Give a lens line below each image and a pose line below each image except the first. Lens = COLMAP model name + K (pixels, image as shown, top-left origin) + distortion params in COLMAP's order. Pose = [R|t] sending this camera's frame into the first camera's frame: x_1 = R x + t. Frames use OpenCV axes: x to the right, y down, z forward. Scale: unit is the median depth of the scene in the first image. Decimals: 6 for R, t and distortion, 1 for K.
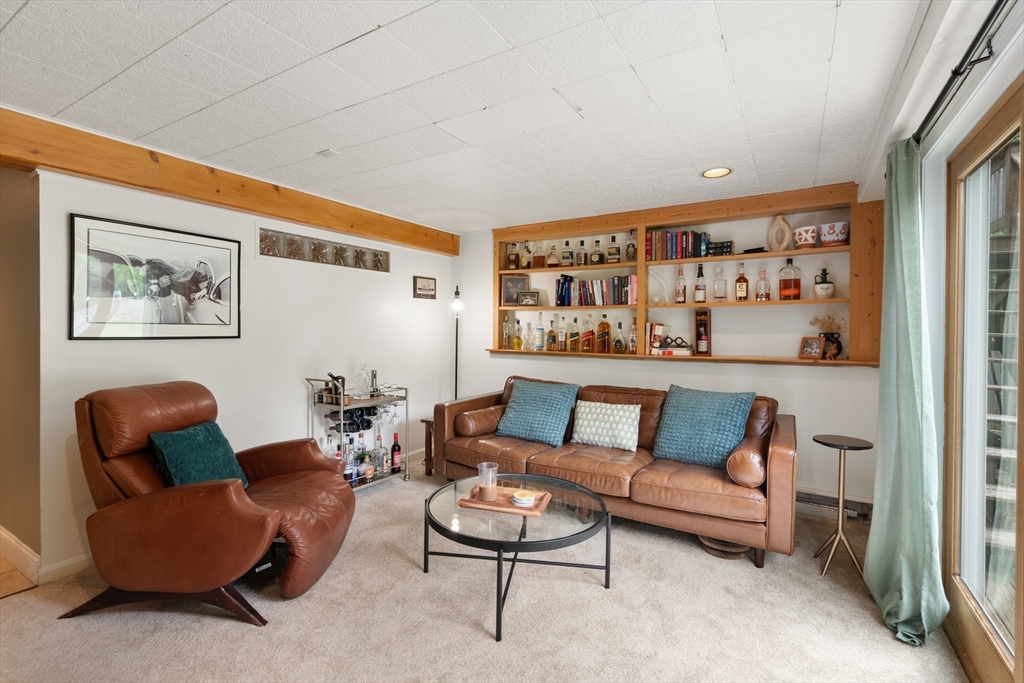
lens RADIAL K [[473.4, 0, 516.7], [0, 473.4, 335.8], [0, 0, 1]] dist [-0.001463, 0.003497]
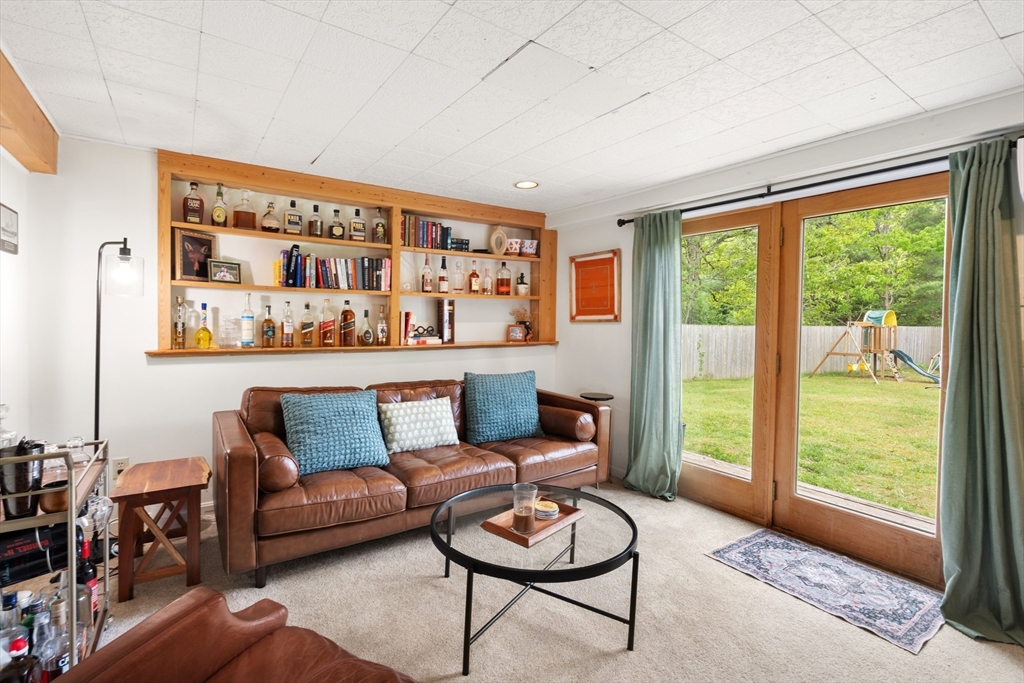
lens RADIAL K [[473.4, 0, 512.5], [0, 473.4, 332.4], [0, 0, 1]] dist [-0.001463, 0.003497]
pose [[0.413629, -0.028230, 0.910008, -0.503116], [0.002819, 0.999554, 0.029727, -0.013620], [-0.910441, -0.009731, 0.413525, 0.420044]]
